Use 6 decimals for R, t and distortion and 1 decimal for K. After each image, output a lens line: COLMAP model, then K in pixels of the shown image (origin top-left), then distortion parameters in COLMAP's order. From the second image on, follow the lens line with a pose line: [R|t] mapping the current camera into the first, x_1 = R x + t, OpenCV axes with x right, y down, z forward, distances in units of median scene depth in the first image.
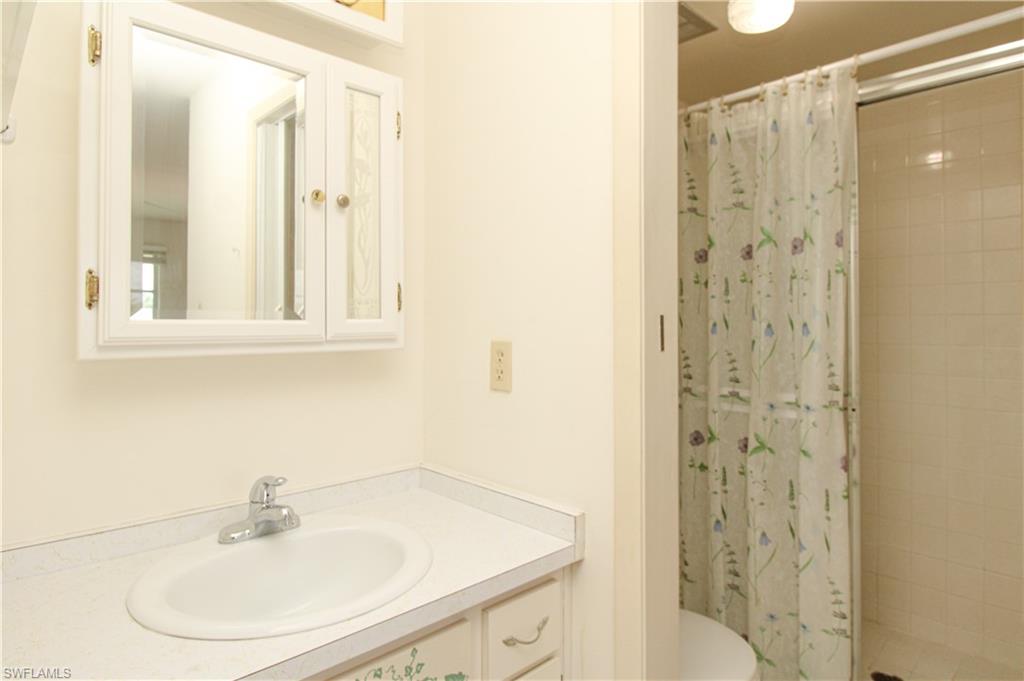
lens RADIAL K [[582.9, 0, 515.3], [0, 582.9, 314.3], [0, 0, 1]] dist [0.000198, -0.000063]
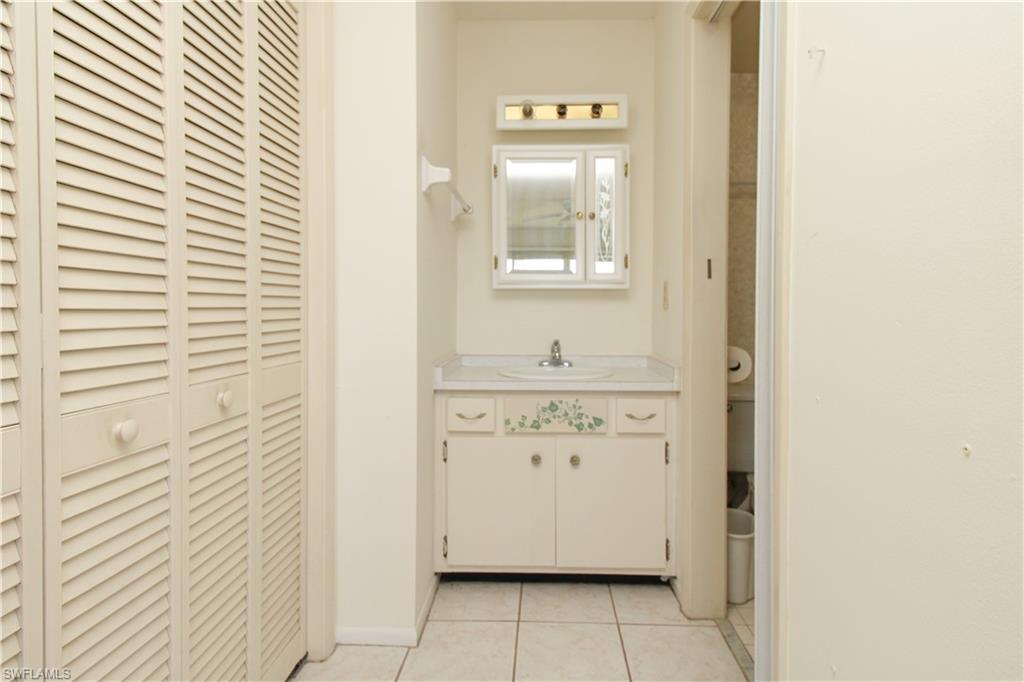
lens RADIAL K [[582.9, 0, 515.3], [0, 582.9, 314.8], [0, 0, 1]] dist [0.000198, -0.000063]
pose [[0.693969, 0.006919, -0.719972, 1.164376], [0.006788, 0.999847, 0.016151, 0.144976], [0.719973, -0.016096, 0.693816, -0.735493]]
